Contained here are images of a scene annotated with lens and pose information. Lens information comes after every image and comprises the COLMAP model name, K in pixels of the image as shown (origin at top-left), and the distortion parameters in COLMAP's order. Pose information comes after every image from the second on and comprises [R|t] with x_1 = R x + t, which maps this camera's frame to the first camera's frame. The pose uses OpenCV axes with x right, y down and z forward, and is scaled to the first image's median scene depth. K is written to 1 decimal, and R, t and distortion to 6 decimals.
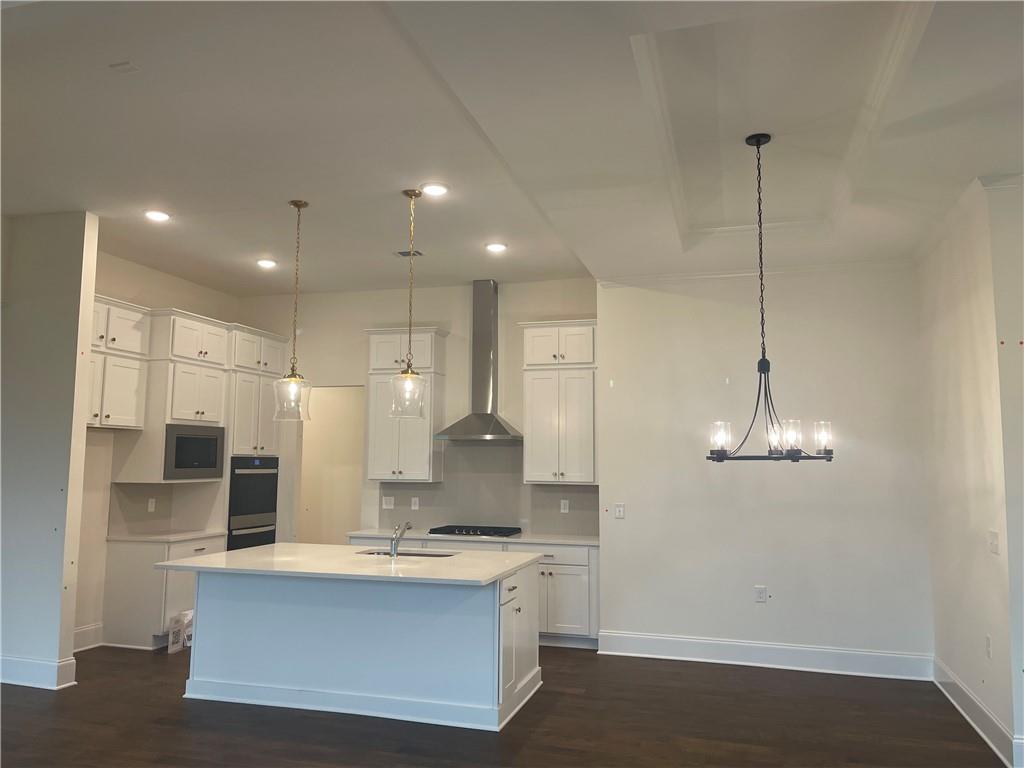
lens RADIAL K [[767.5, 0, 512.0], [0, 767.5, 384.0], [0, 0, 1]] dist [0.084486, -0.095035]
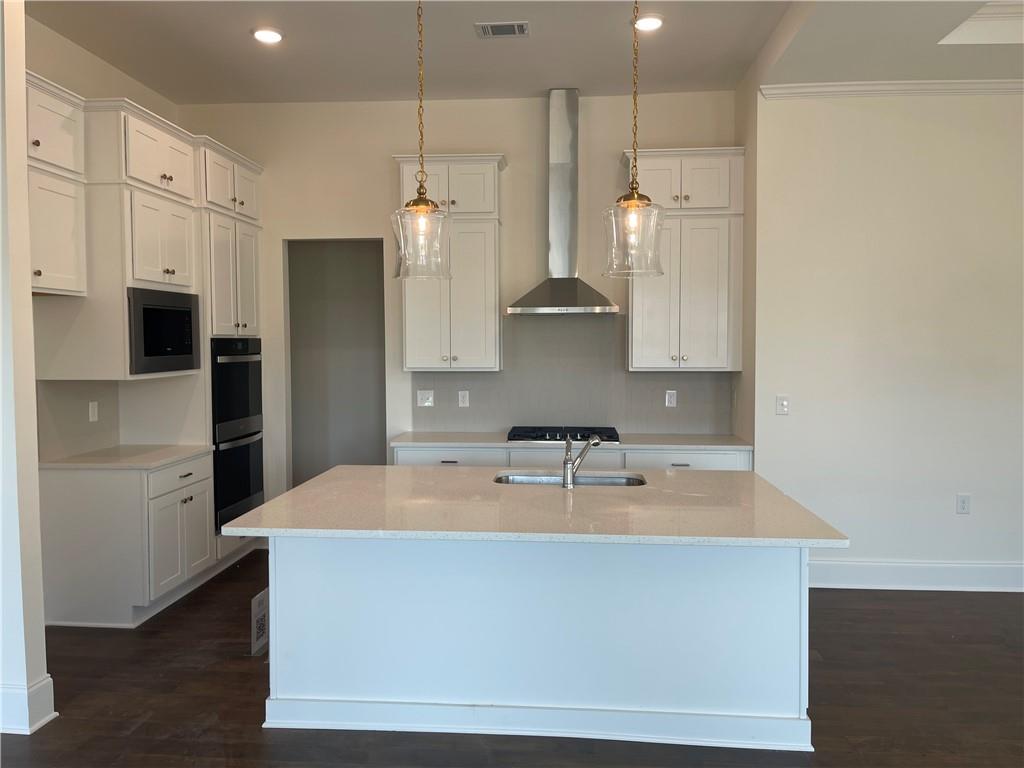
lens RADIAL K [[763.6, 0, 510.0], [0, 763.6, 375.8], [0, 0, 1]] dist [0.077381, -0.103050]
pose [[0.979293, -0.020312, 0.201426, -0.257454], [-0.009779, 0.989046, 0.147281, 0.025665], [-0.202211, -0.146201, 0.968368, 0.304402]]
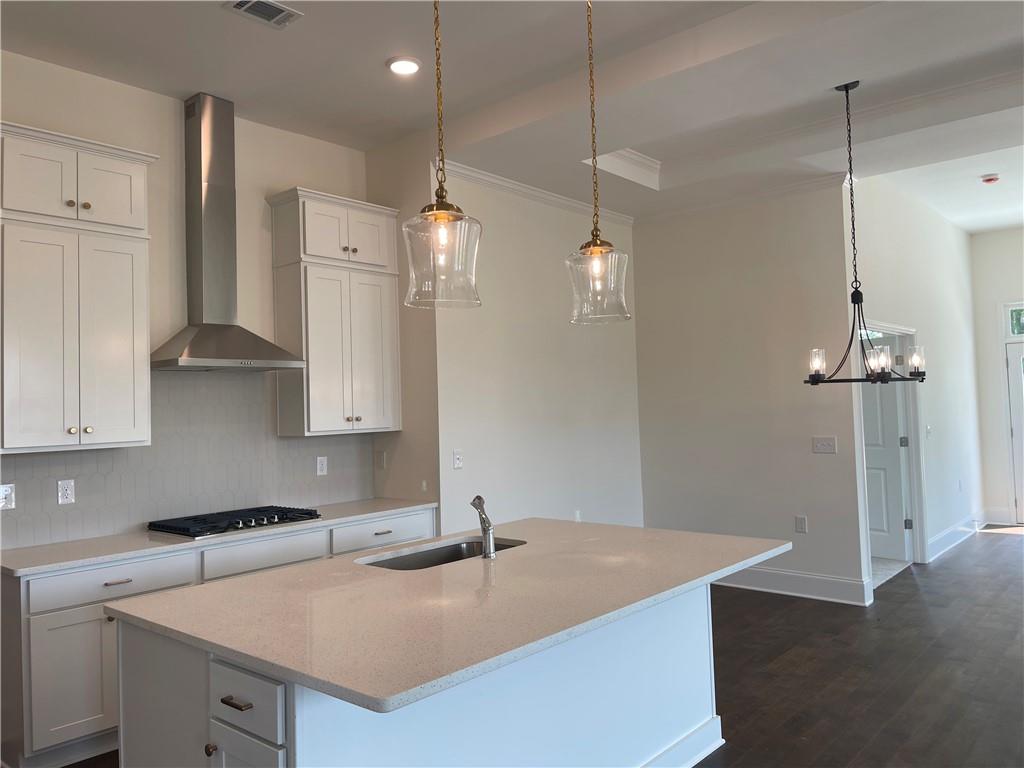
lens RADIAL K [[763.9, 0, 513.6], [0, 763.9, 375.4], [0, 0, 1]] dist [0.082348, -0.113590]
pose [[0.423328, 0.015236, 0.905848, -0.516758], [-0.058626, 0.998224, 0.010608, 0.062446], [-0.904077, -0.057597, 0.423470, 0.580589]]
